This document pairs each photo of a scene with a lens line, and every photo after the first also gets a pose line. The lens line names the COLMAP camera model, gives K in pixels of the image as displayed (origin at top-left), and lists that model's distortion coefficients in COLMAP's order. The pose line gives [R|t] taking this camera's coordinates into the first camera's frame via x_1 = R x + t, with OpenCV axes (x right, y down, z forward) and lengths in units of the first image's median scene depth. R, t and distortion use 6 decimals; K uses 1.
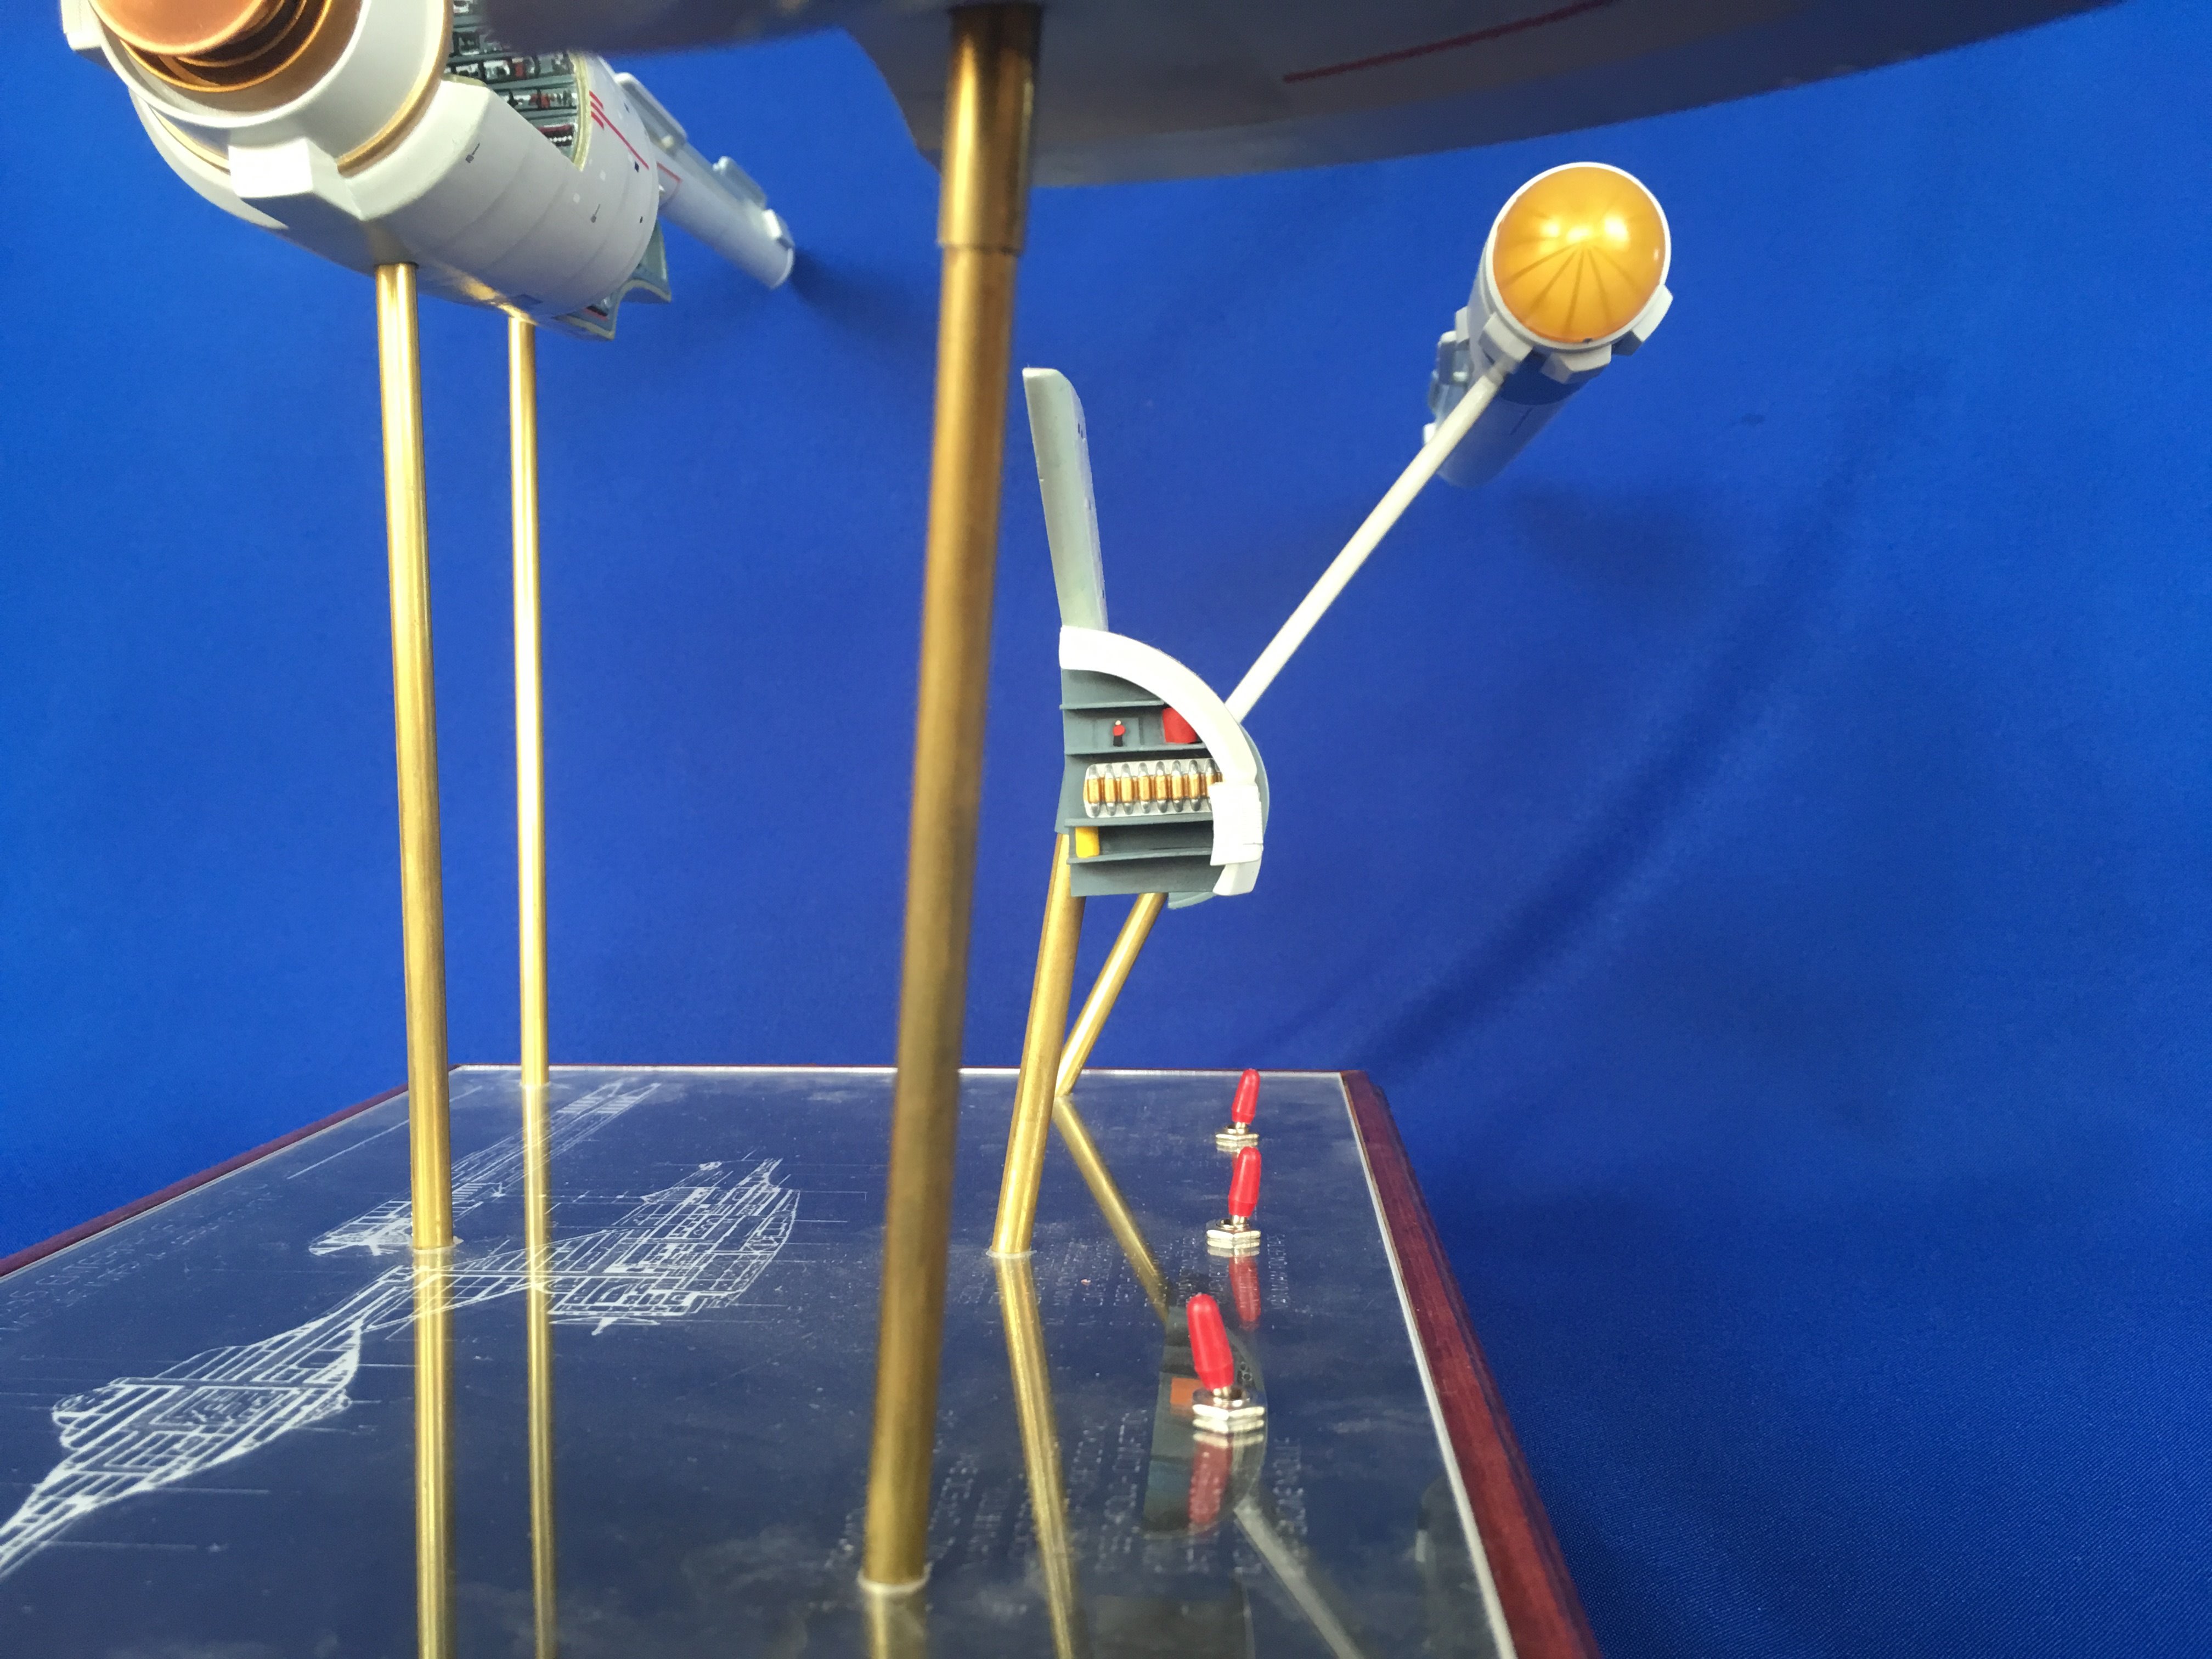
lens RADIAL K [[1926.9, 0, 1128.1], [0, 1926.9, 851.2], [0, 0, 1]] dist [0.049266, -0.106522]
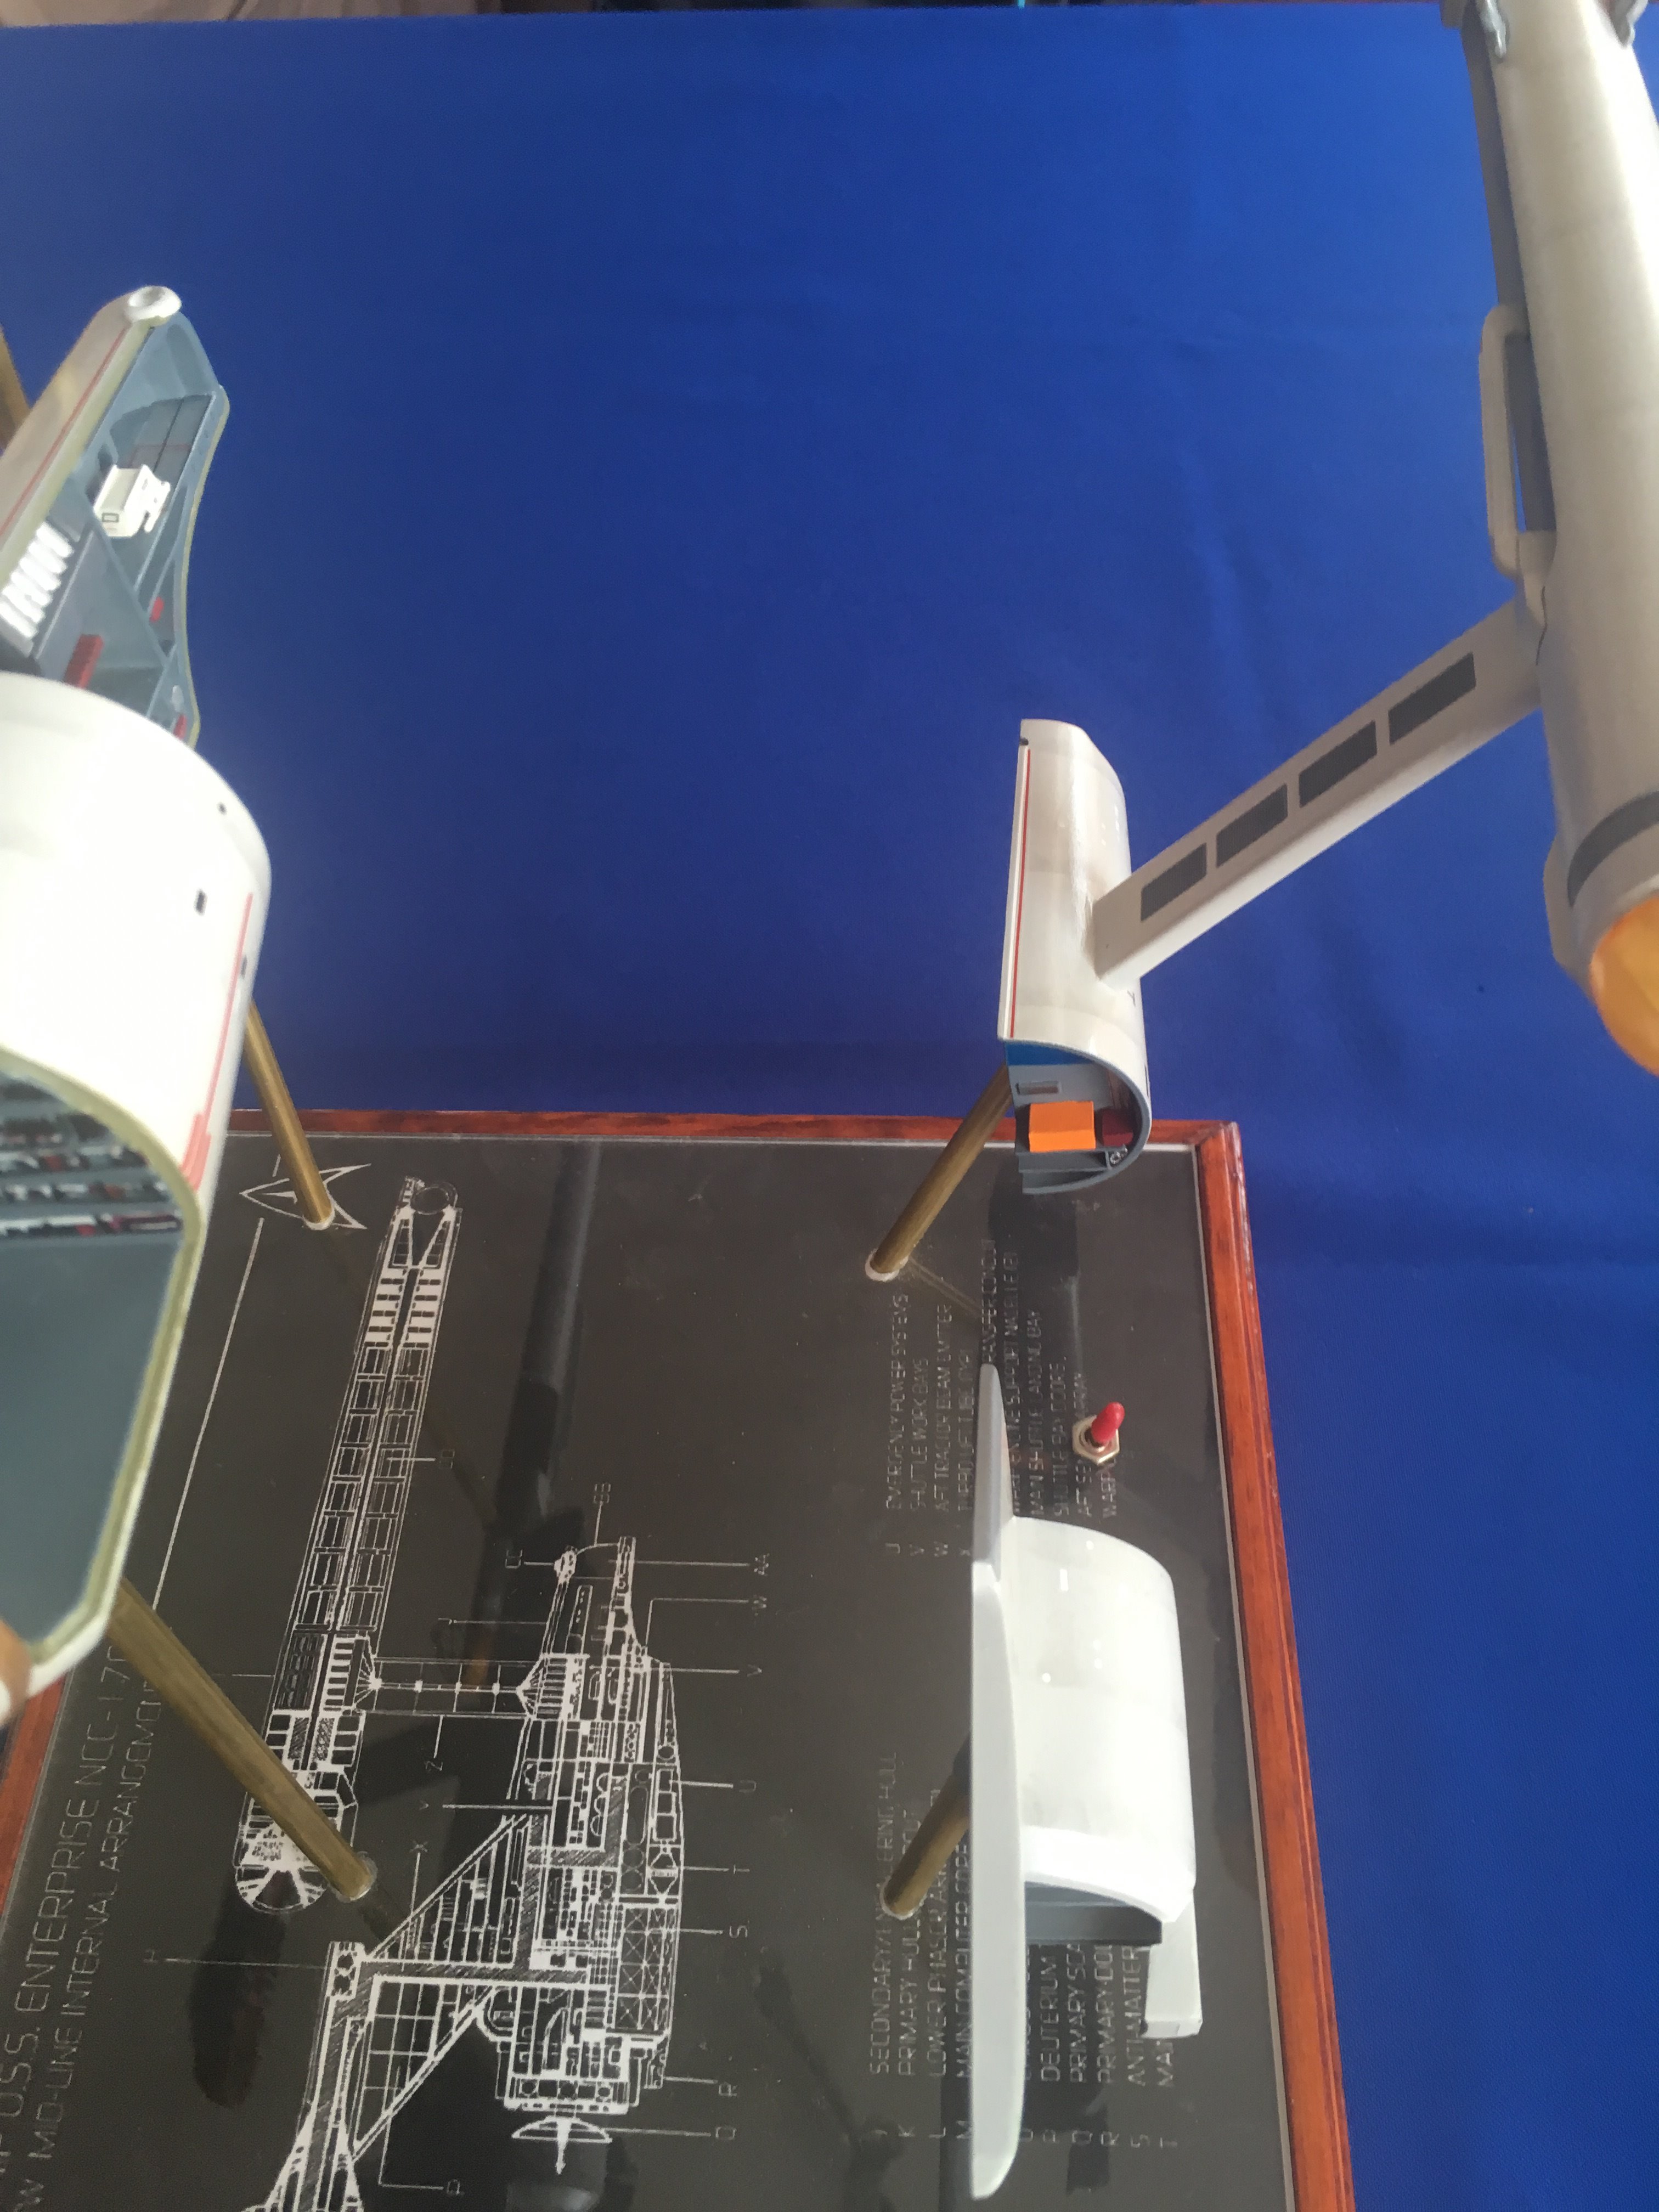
lens RADIAL K [[1917.9, 0, 822.2], [0, 1917.9, 1115.0], [0, 0, 1]] dist [0.075838, -0.128047]
pose [[0.999377, -0.031507, -0.015878, -0.080671], [0.032539, 0.649090, 0.760016, -0.956949], [-0.013640, -0.760059, 0.649711, 0.695557]]
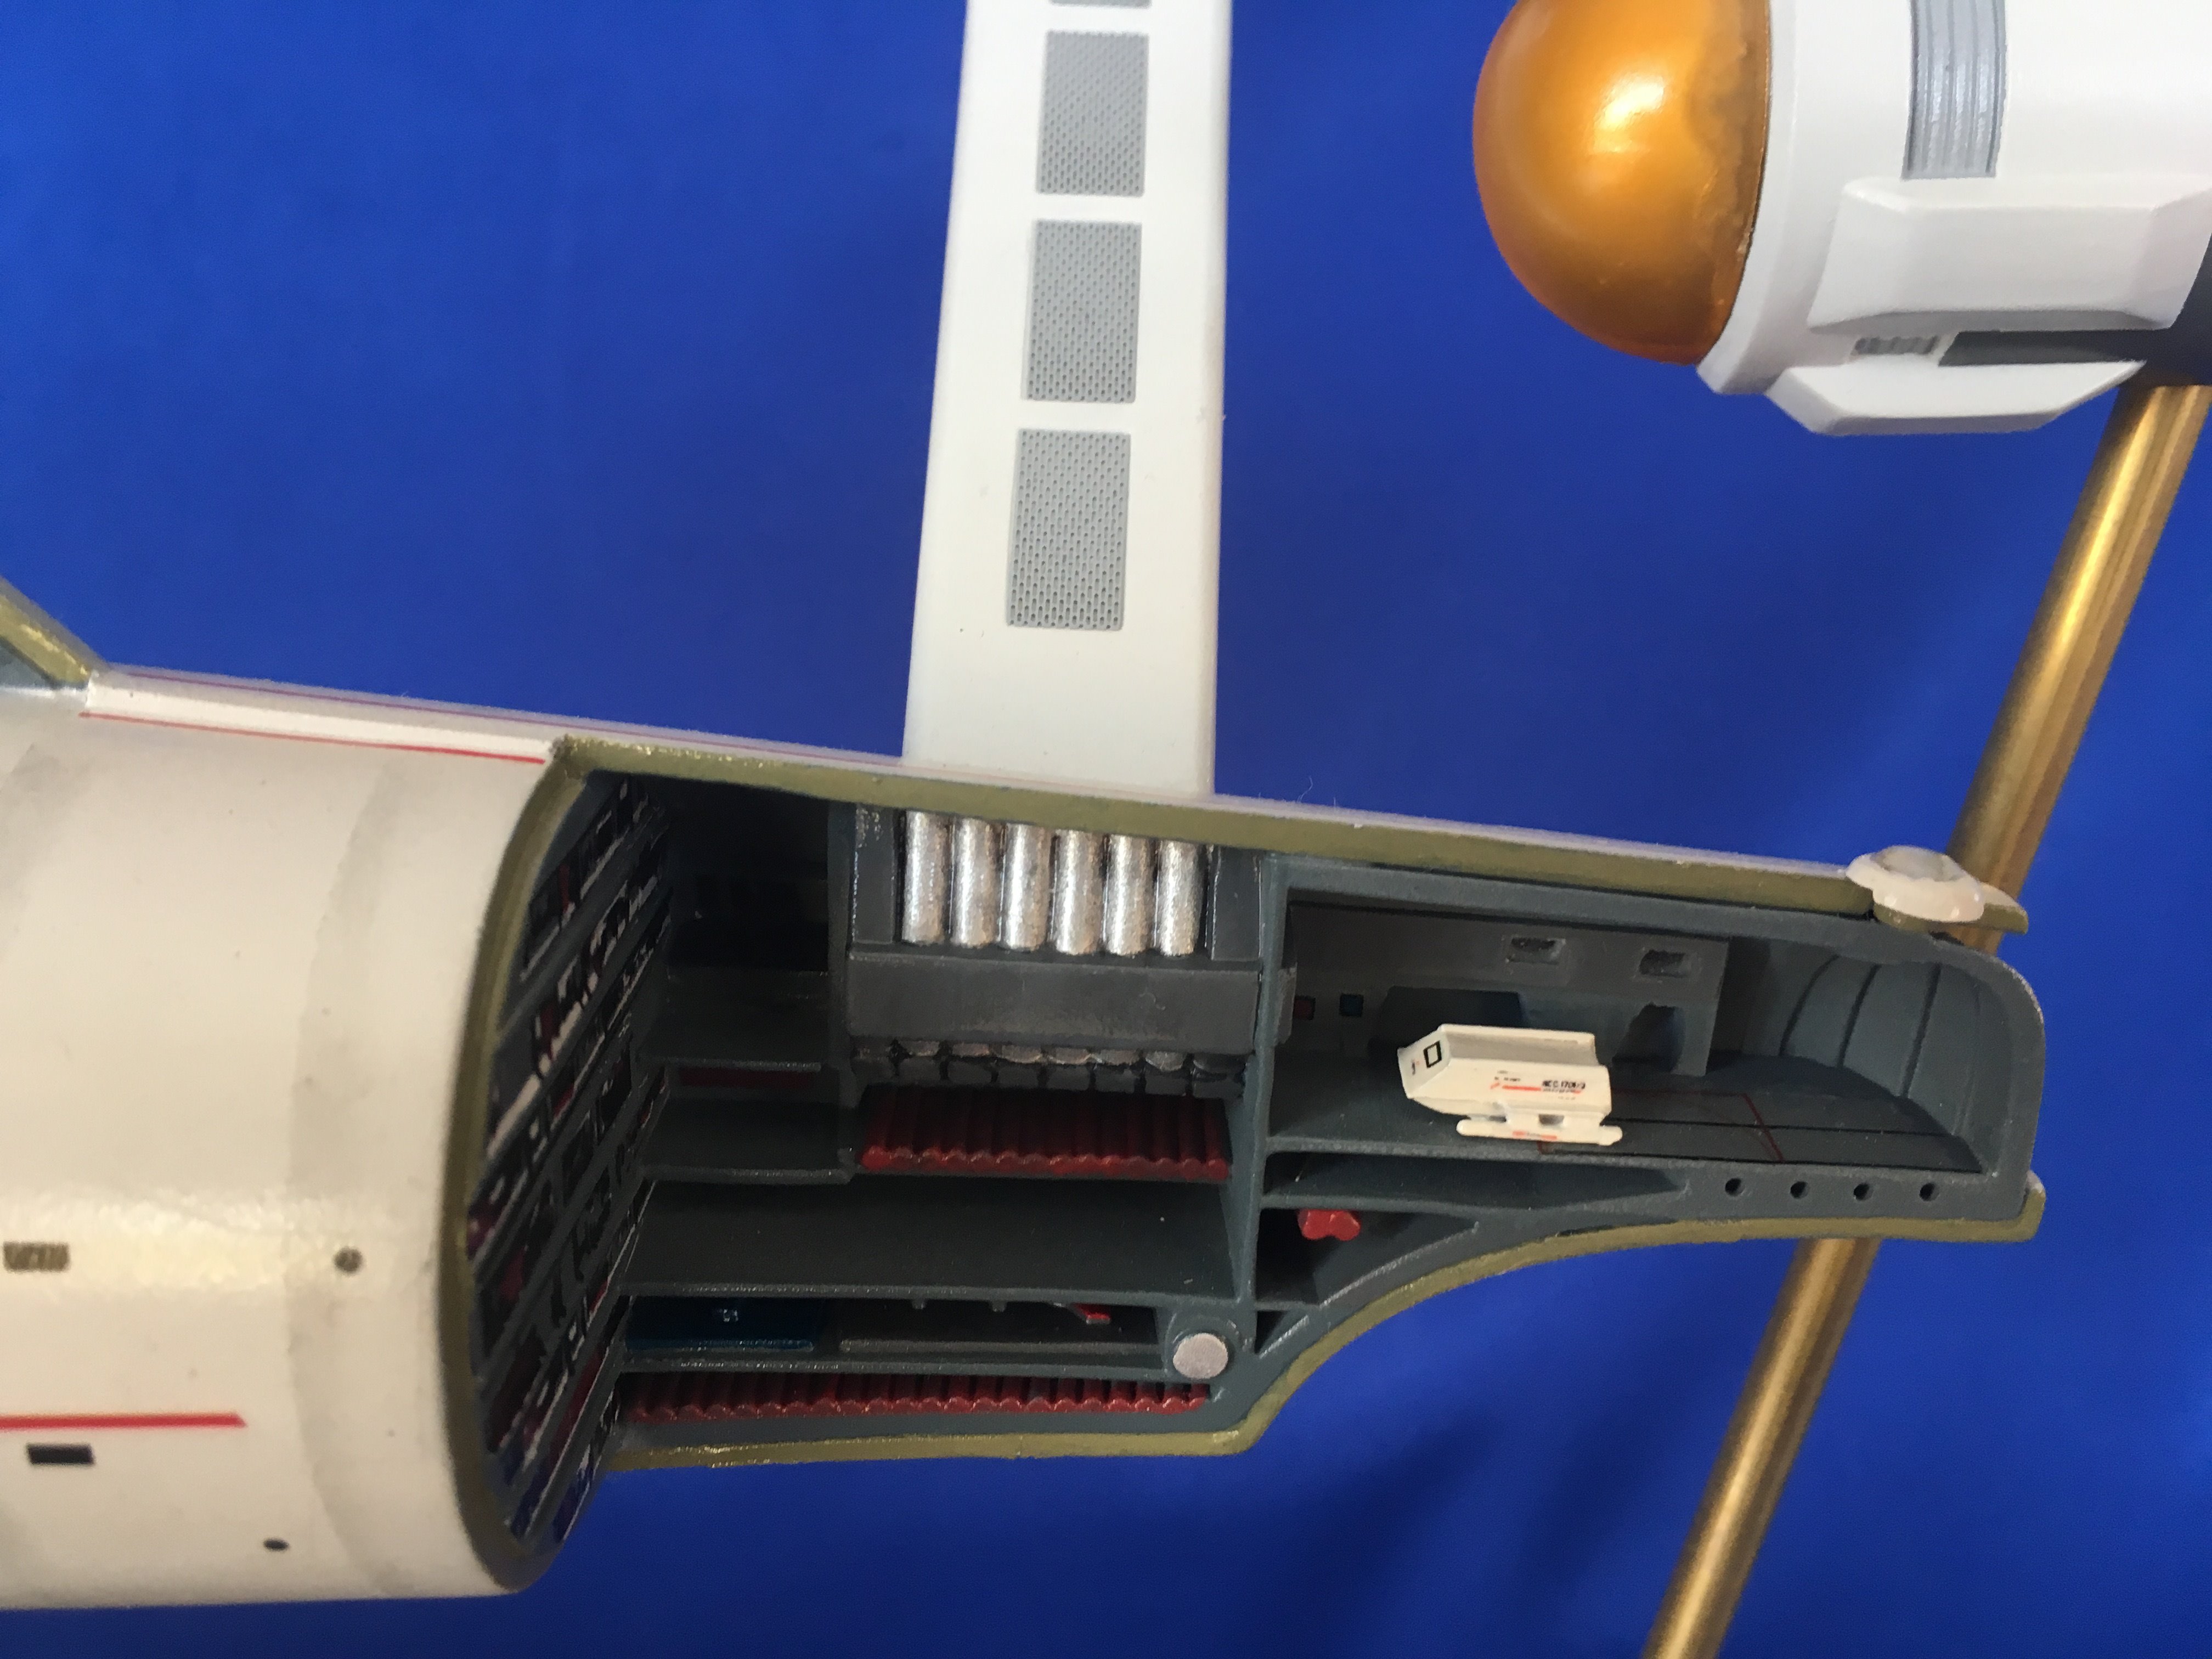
lens RADIAL K [[1917.9, 0, 1119.2], [0, 1917.9, 827.0], [0, 0, 1]] dist [0.075838, -0.128047]
pose [[0.055373, 0.419665, -0.905989, -0.056694], [-0.113958, 0.904108, 0.411829, -0.684999], [0.991941, 0.080441, 0.097887, 1.360578]]
